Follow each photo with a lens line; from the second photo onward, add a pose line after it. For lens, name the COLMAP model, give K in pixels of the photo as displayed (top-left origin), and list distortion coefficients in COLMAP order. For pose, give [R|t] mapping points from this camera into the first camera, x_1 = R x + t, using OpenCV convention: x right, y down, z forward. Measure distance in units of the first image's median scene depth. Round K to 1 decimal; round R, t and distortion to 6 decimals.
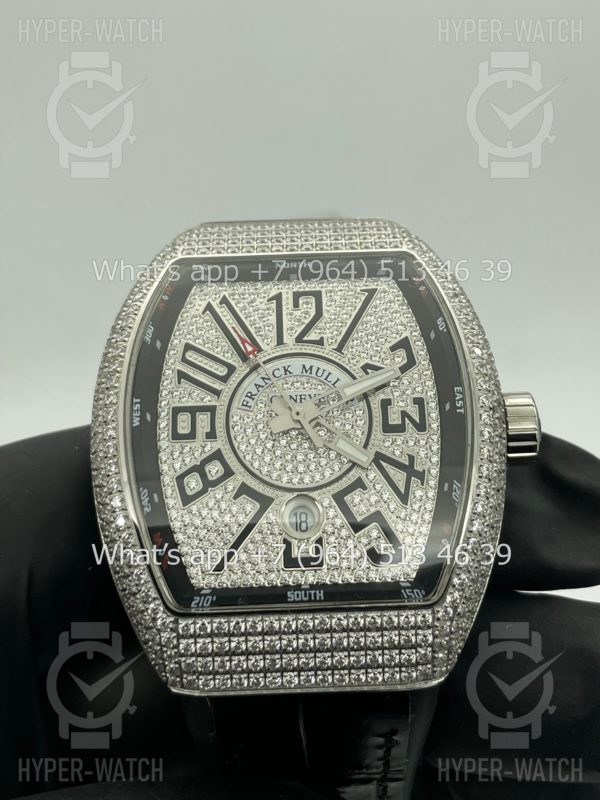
lens RADIAL K [[1289.7, 0, 297.2], [0, 1289.7, 399.2], [0, 0, 1]] dist [-0.013182, 0.000000]
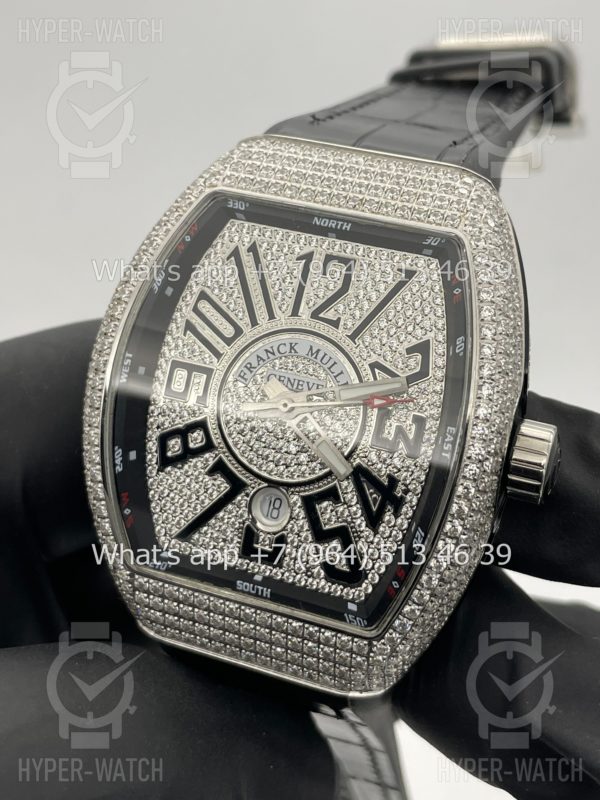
lens RADIAL K [[1289.7, 0, 272.0], [0, 1289.7, 380.9], [0, 0, 1]] dist [-0.013182, 0.000000]
pose [[0.926598, 0.245418, -0.284933, 0.250279], [-0.121072, 0.912037, 0.391829, -0.365556], [0.356032, -0.328570, 0.874805, 0.180315]]
